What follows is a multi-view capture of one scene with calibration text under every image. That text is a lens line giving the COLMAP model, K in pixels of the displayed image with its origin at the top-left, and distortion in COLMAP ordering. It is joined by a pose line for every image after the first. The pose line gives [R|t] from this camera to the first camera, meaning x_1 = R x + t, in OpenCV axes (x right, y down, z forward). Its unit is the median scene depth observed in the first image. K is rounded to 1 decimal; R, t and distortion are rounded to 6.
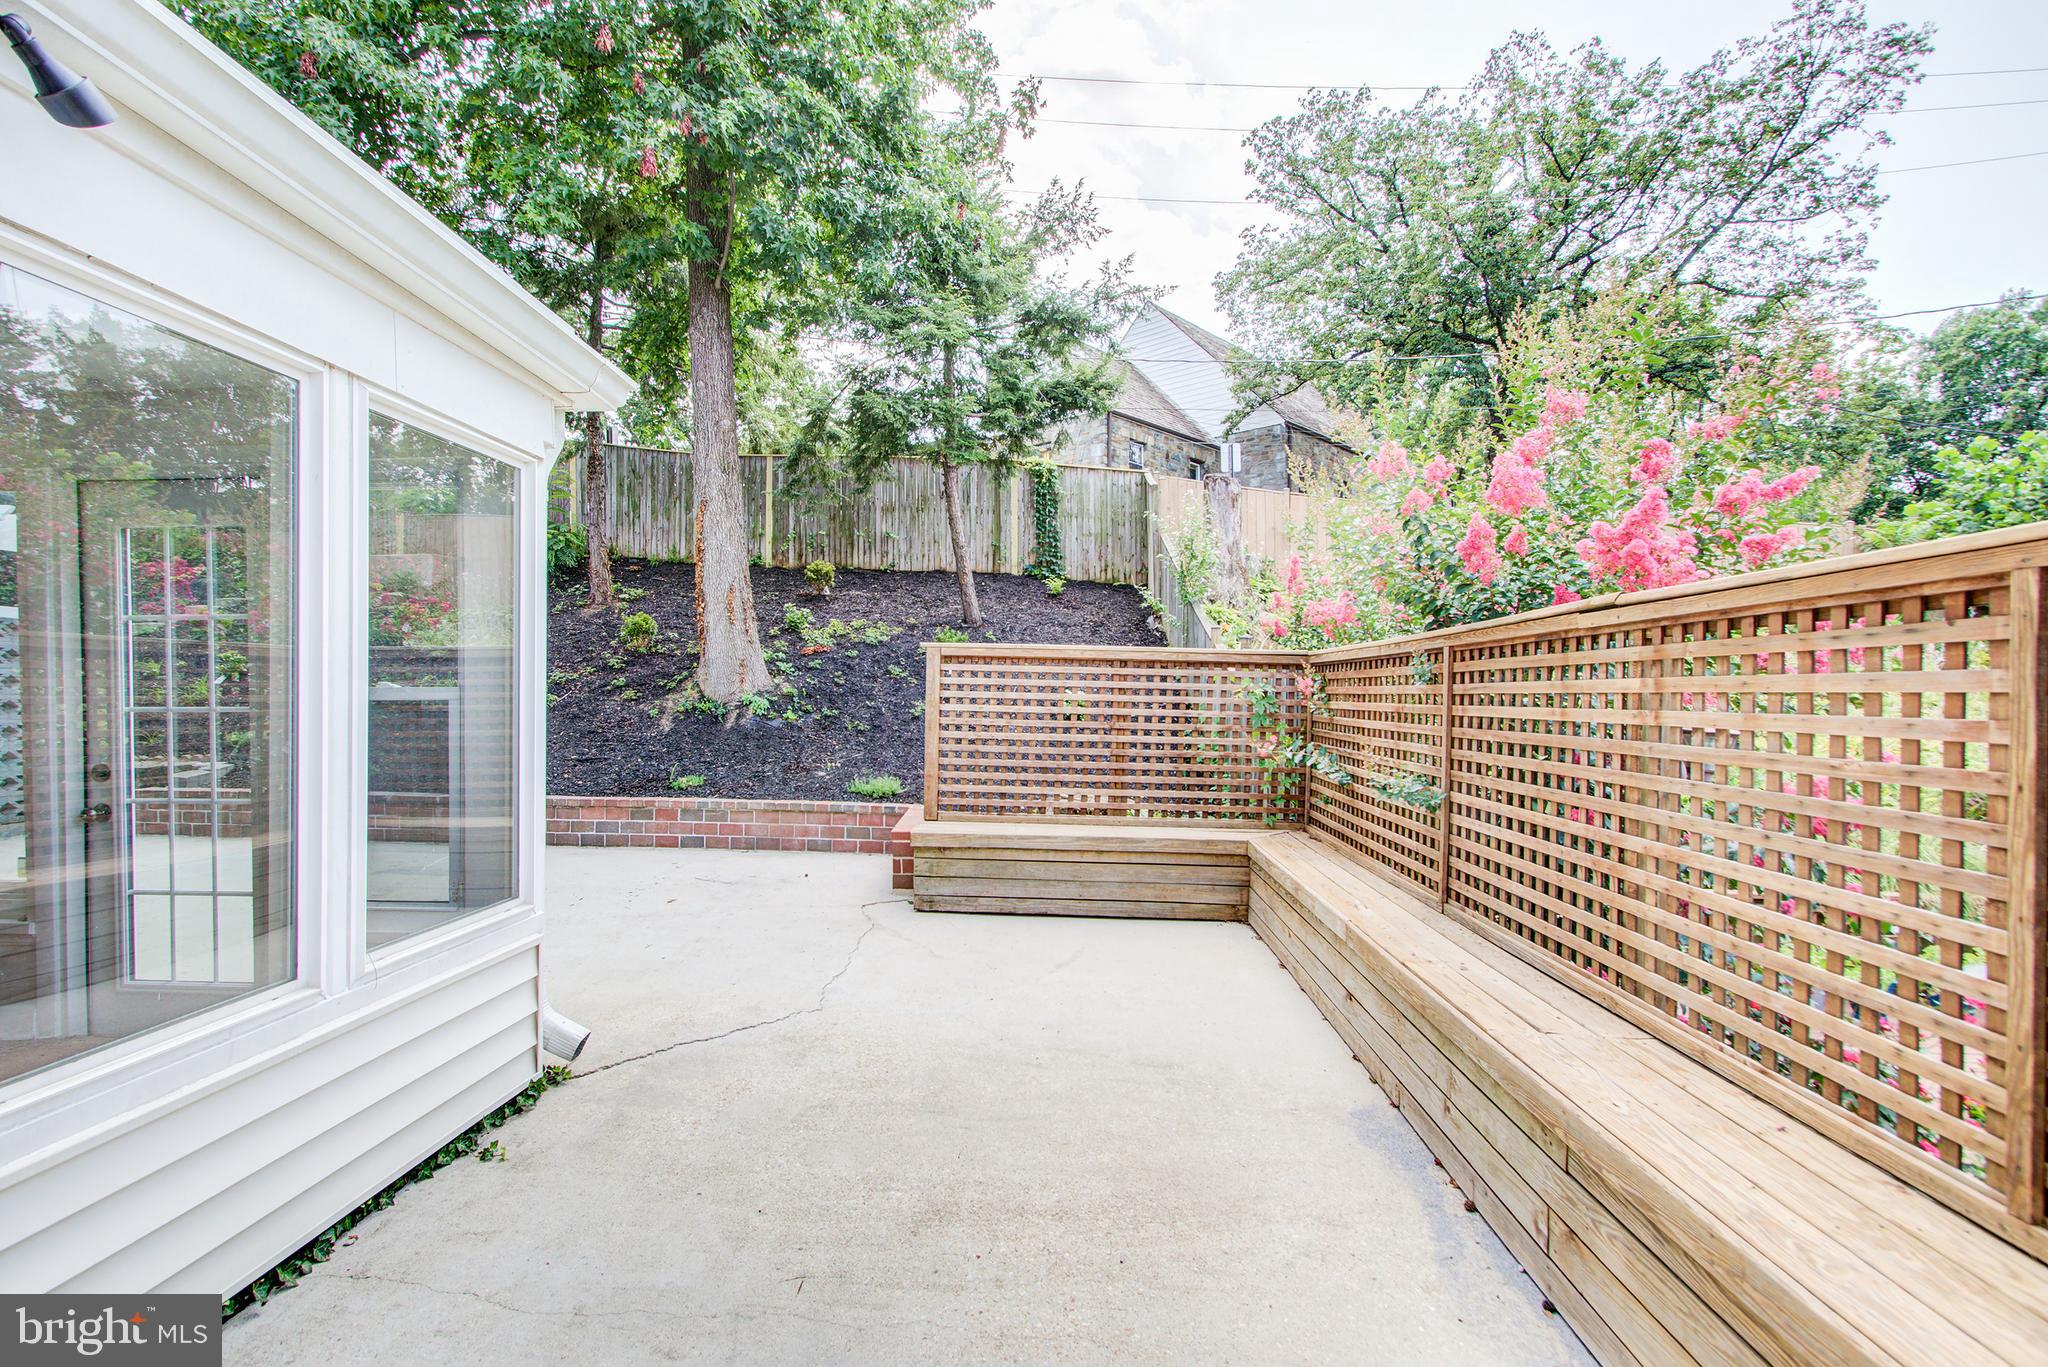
lens RADIAL K [[960.6, 0, 1039.4], [0, 960.6, 692.7], [0, 0, 1]] dist [0.002406, 0.002069]
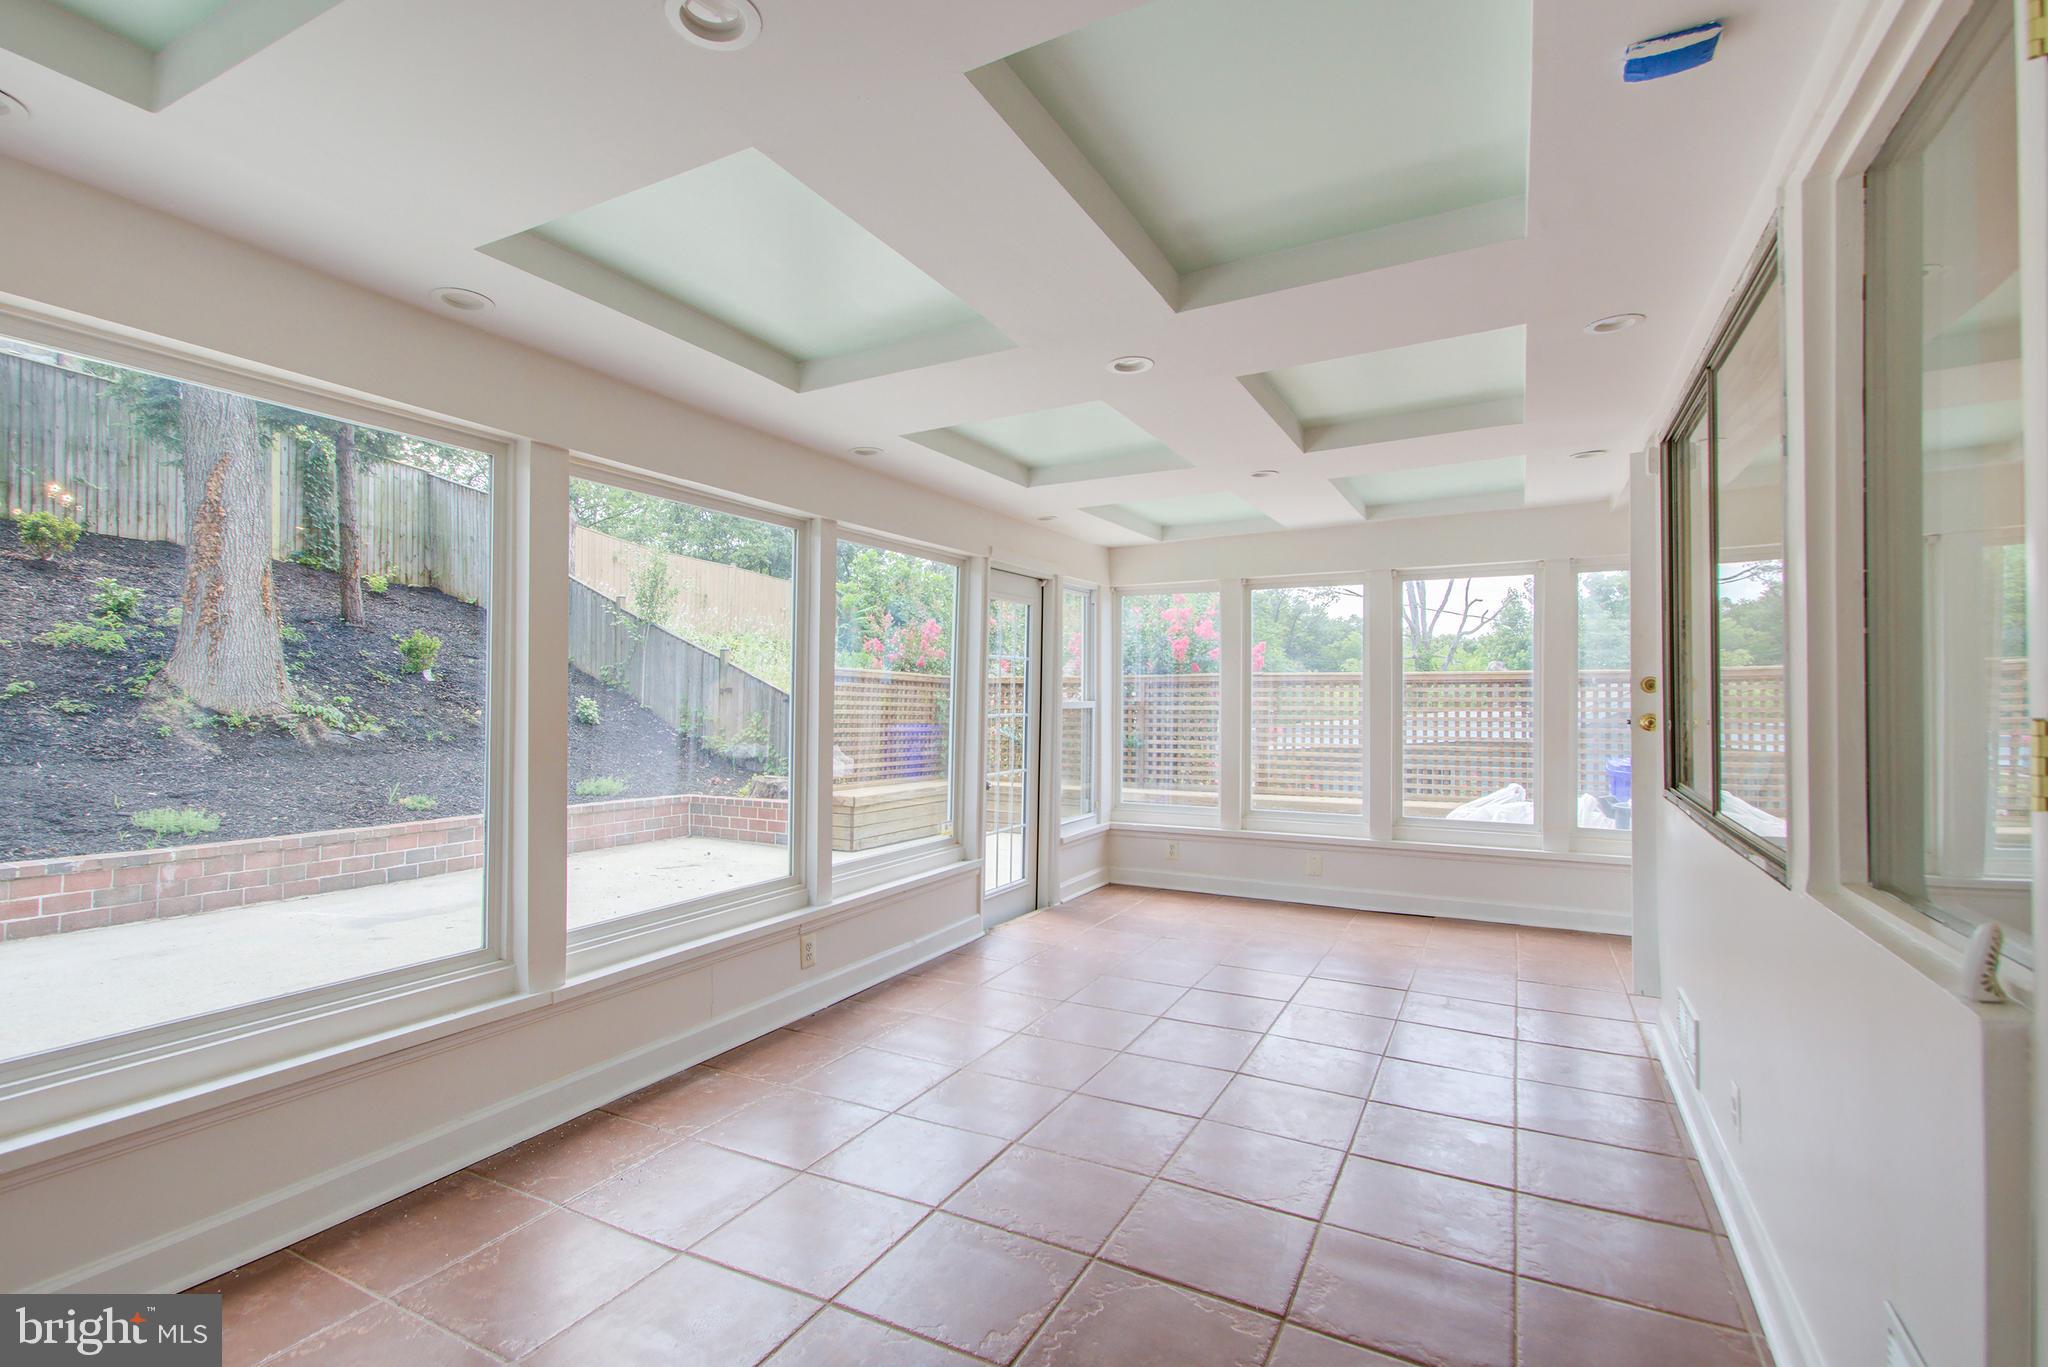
lens RADIAL K [[960.6, 0, 1004.9], [0, 960.6, 692.0], [0, 0, 1]] dist [0.002406, 0.002069]
pose [[0.402358, 0.002049, 0.915480, -1.040807], [0.002620, 0.999991, -0.003390, -0.006518], [-0.915479, 0.003763, 0.402349, 0.152508]]
